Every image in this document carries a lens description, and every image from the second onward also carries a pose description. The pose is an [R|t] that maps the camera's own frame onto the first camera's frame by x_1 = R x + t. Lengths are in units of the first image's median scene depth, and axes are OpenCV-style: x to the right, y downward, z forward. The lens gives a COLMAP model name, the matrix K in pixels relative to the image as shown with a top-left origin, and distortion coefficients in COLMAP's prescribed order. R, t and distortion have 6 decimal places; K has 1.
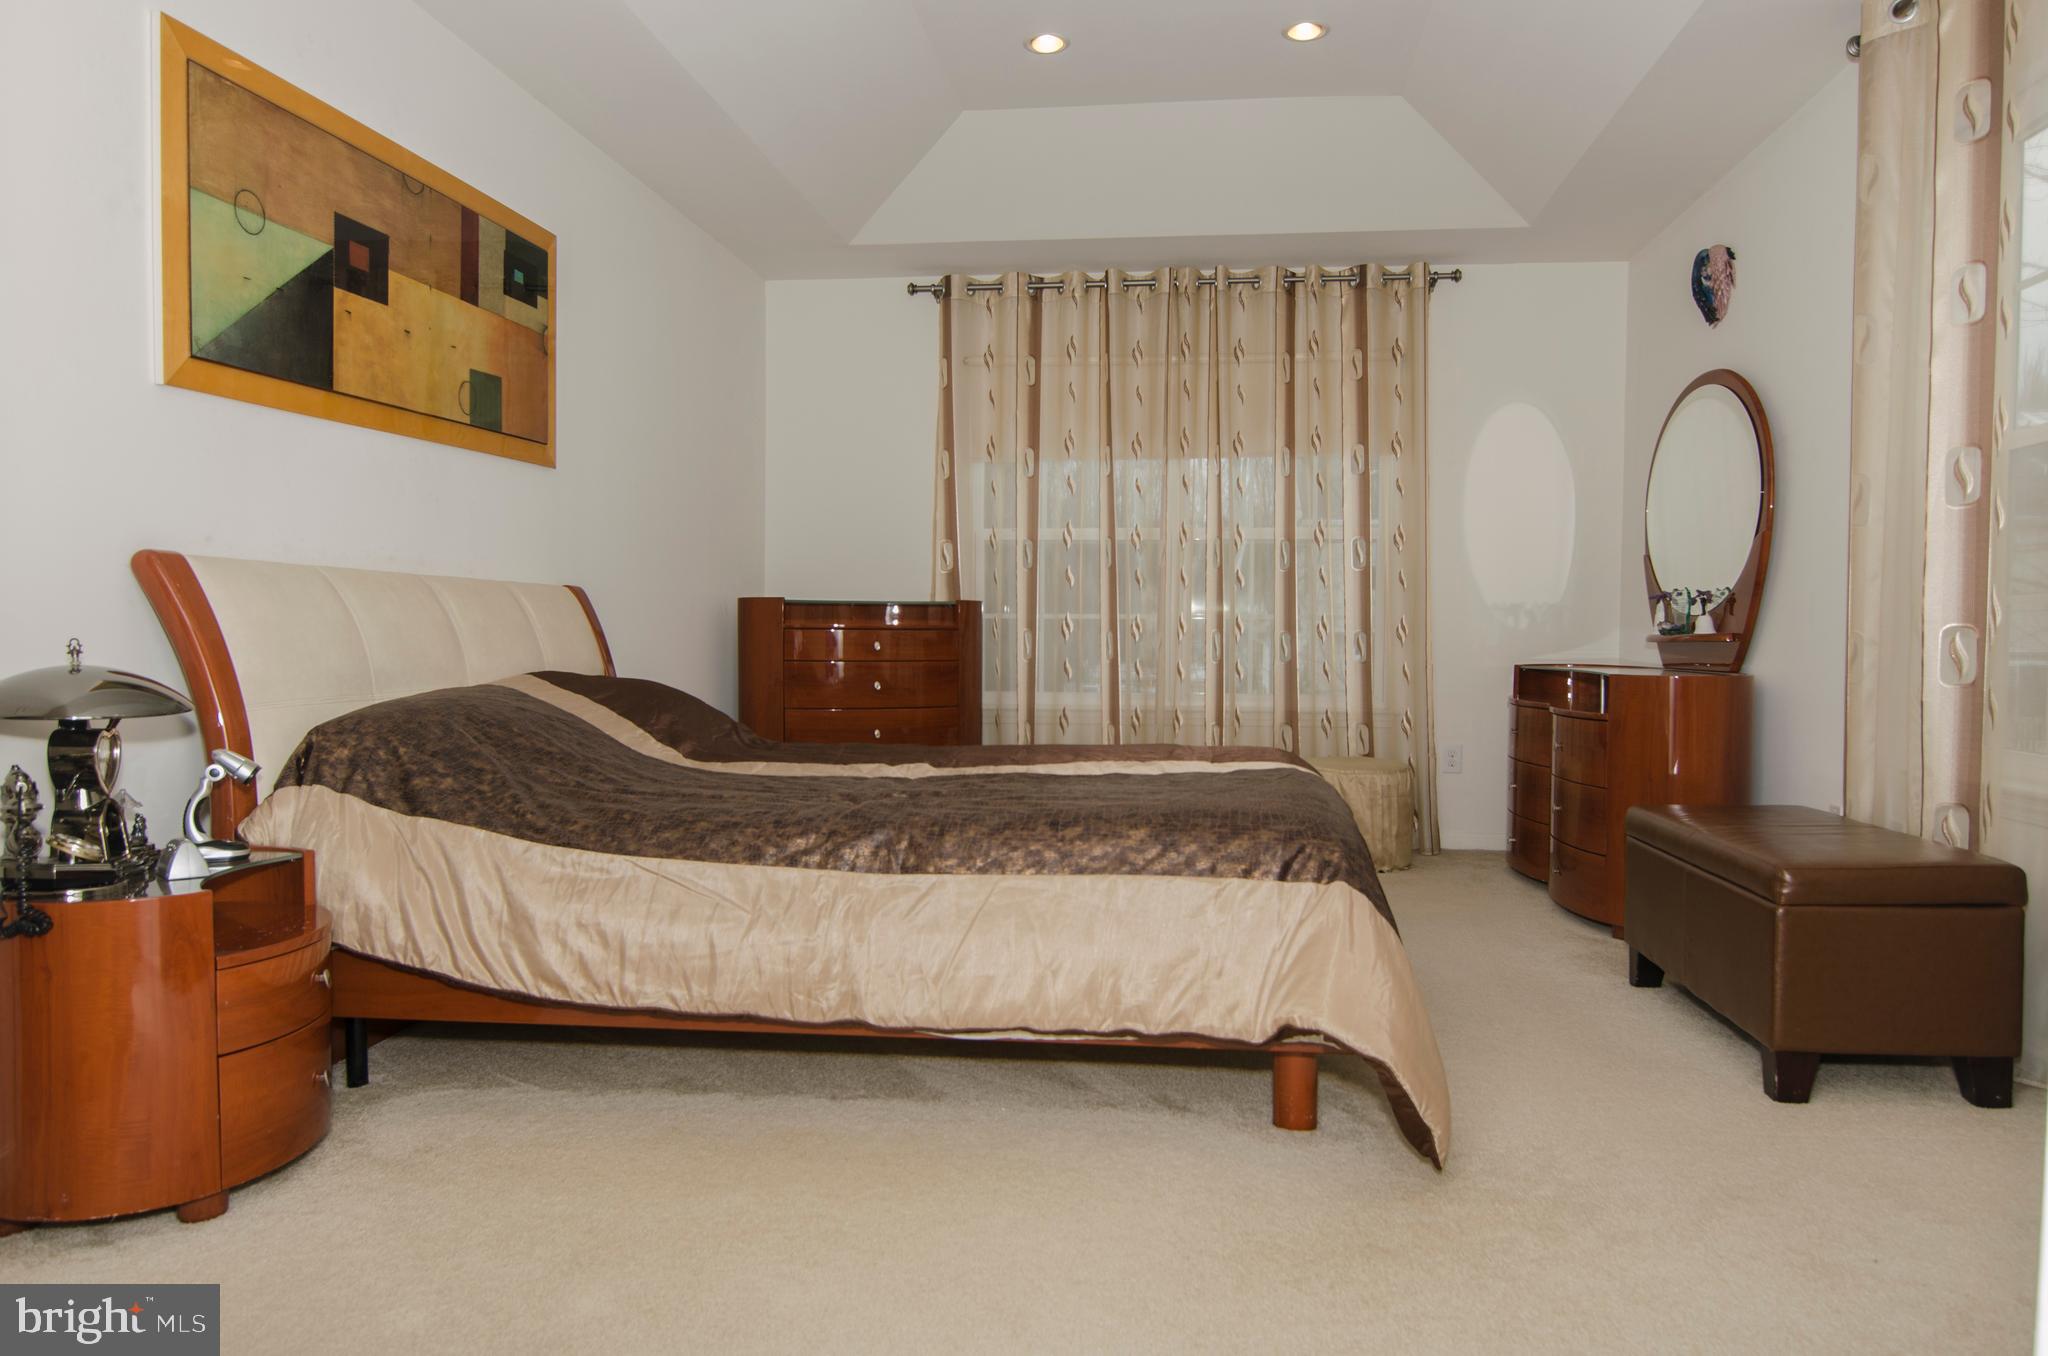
lens RADIAL K [[1294.5, 0, 1055.3], [0, 1294.5, 678.0], [0, 0, 1]] dist [-0.000220, -0.018647]
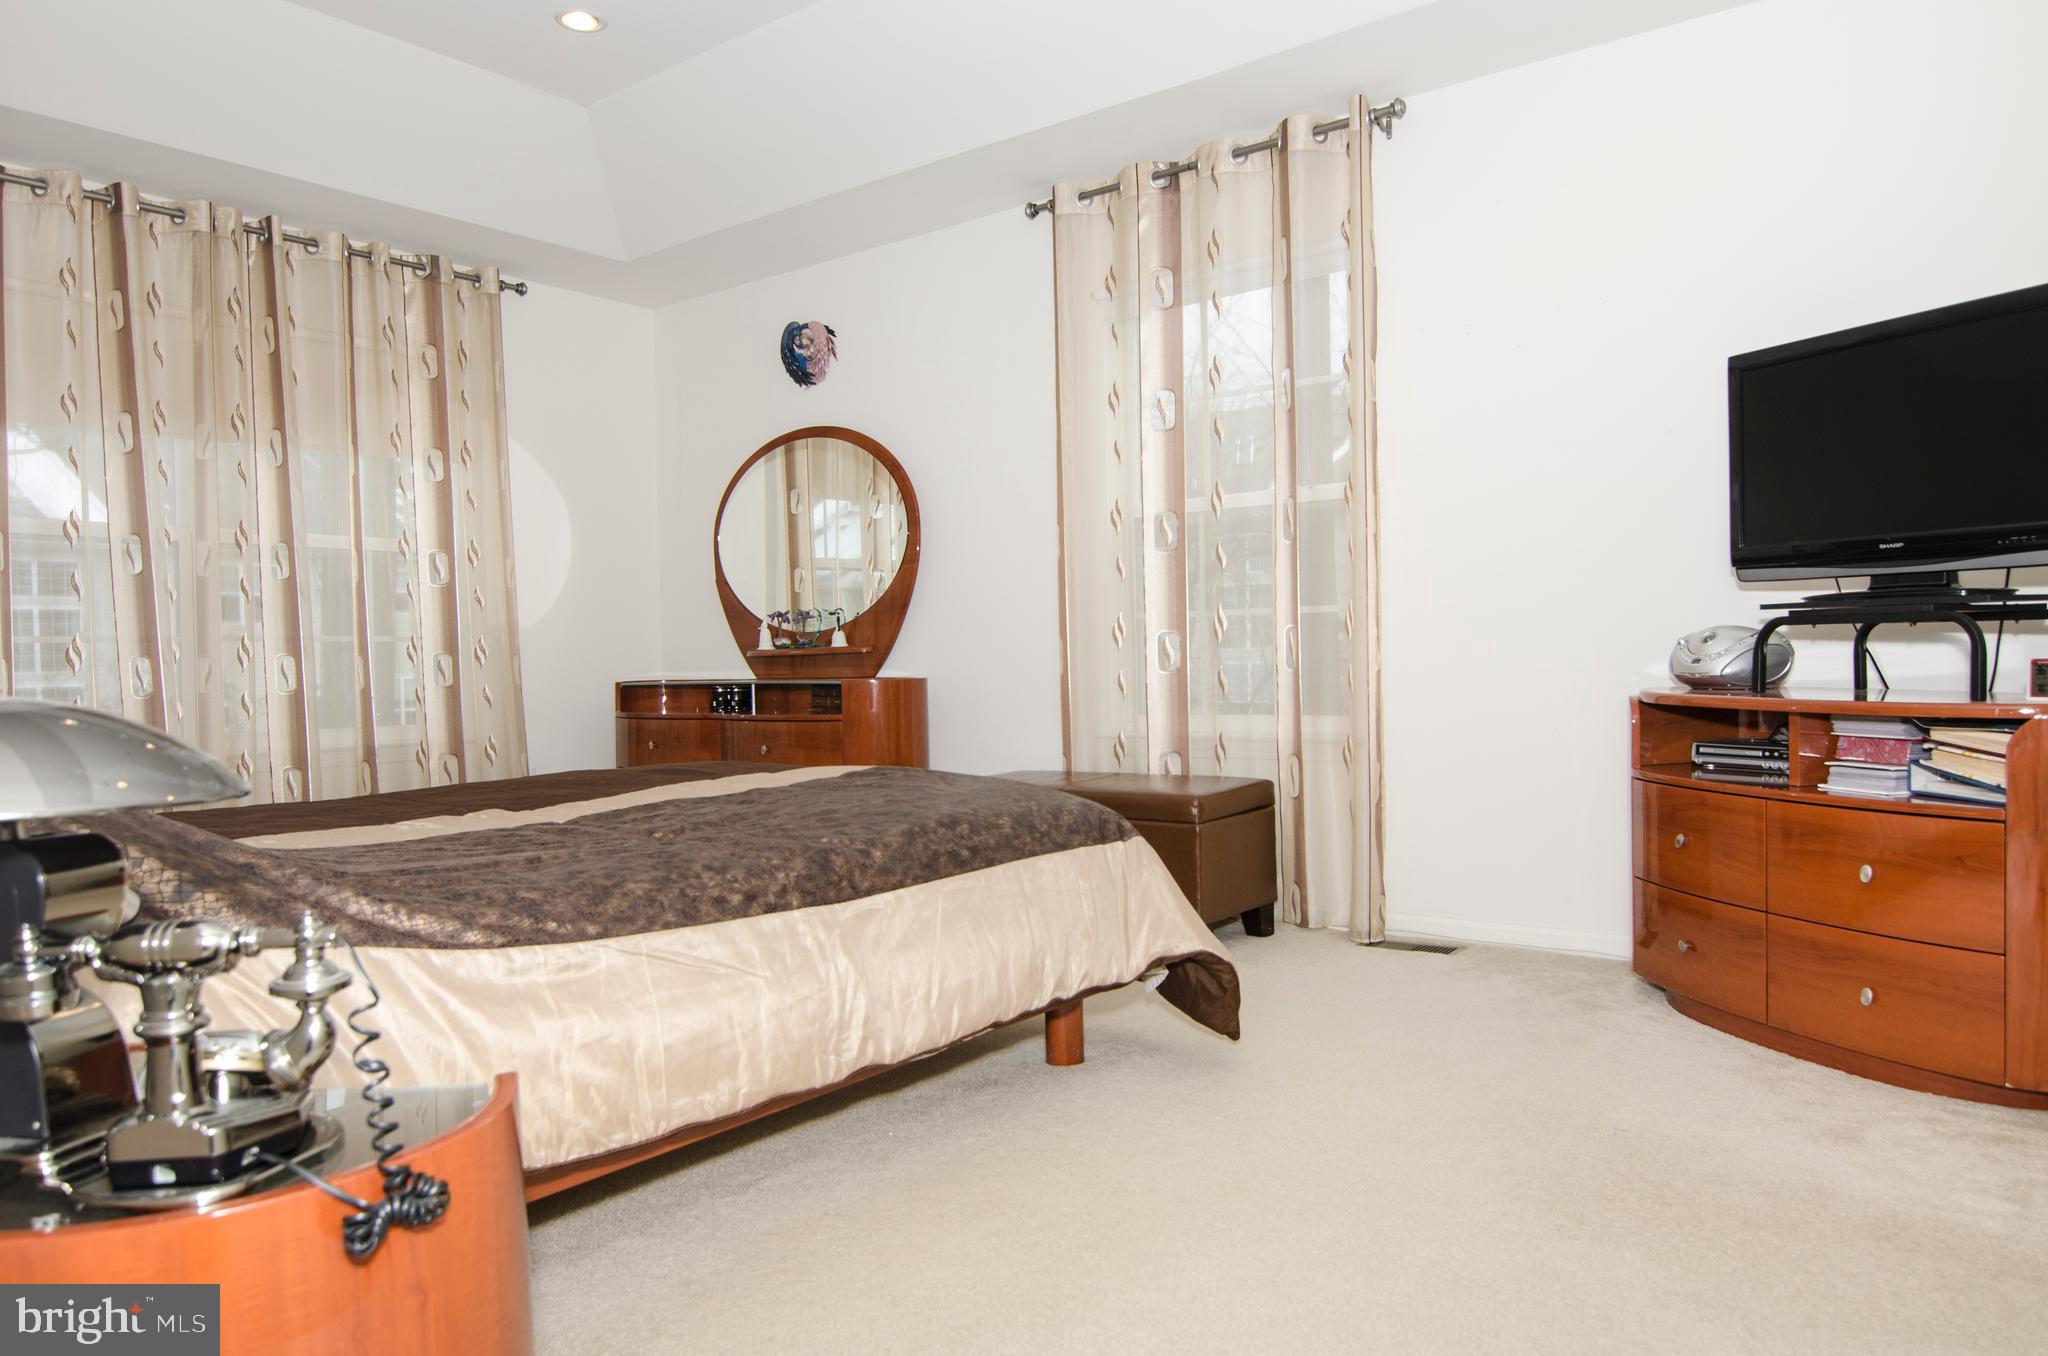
lens RADIAL K [[1294.5, 0, 1055.3], [0, 1294.5, 678.0], [0, 0, 1]] dist [-0.000220, -0.018647]
pose [[0.530709, -0.033790, 0.846880, -0.343766], [0.054192, 0.998513, 0.005880, -0.001113], [-0.845820, 0.042774, 0.531751, 0.166254]]
